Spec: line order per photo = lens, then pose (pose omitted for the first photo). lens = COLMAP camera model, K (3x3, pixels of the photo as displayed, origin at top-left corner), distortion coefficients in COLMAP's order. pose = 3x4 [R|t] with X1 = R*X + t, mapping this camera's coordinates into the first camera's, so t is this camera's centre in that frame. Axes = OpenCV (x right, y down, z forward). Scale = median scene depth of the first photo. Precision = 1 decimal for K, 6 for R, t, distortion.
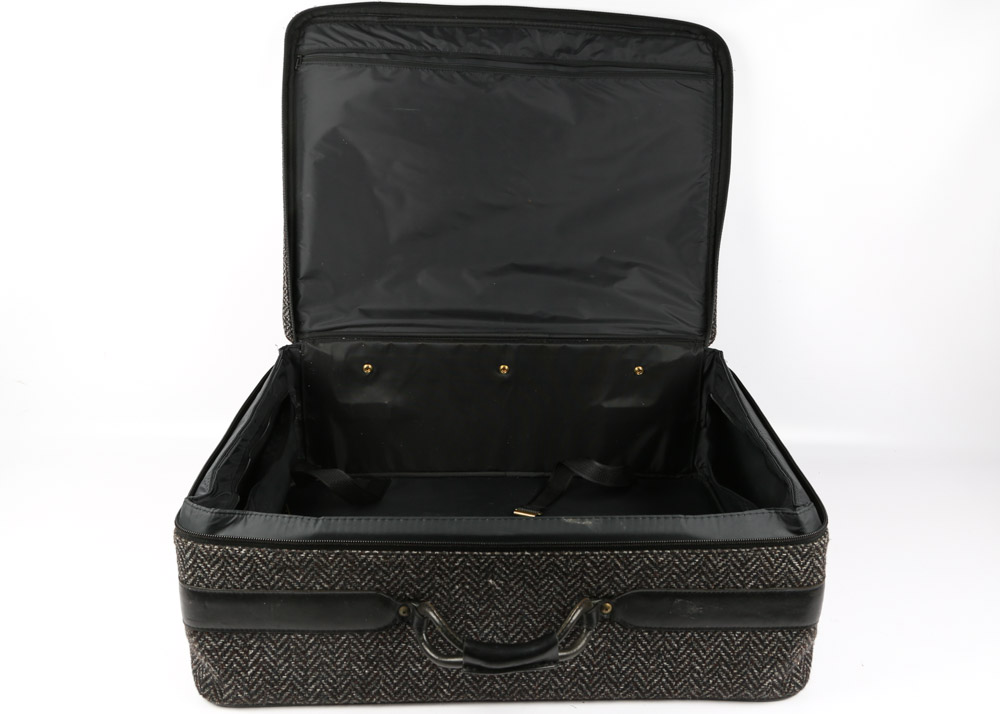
lens RADIAL K [[854.2, 0, 574.8], [0, 854.2, 357.1], [0, 0, 1]] dist [0.004882, 0.010803]
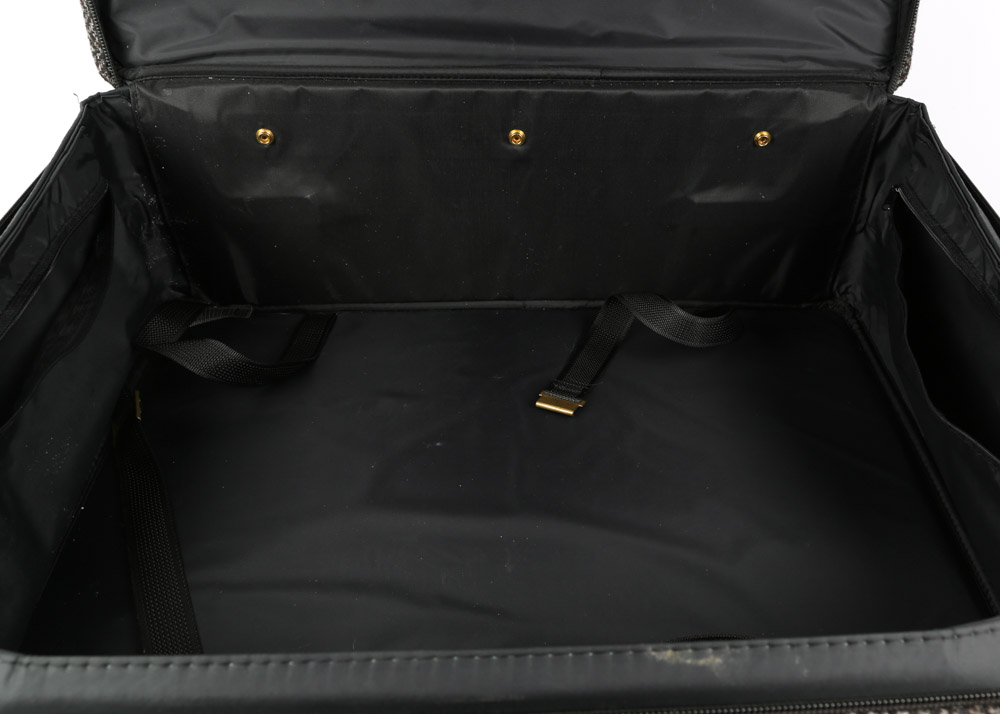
lens RADIAL K [[854.2, 0, 574.8], [0, 854.2, 357.1], [0, 0, 1]] dist [0.004882, 0.010803]
pose [[0.999161, 0.020348, -0.035543, -0.023762], [-0.006374, 0.934535, 0.355814, -0.048840], [0.040457, -0.355289, 0.933881, 0.443240]]
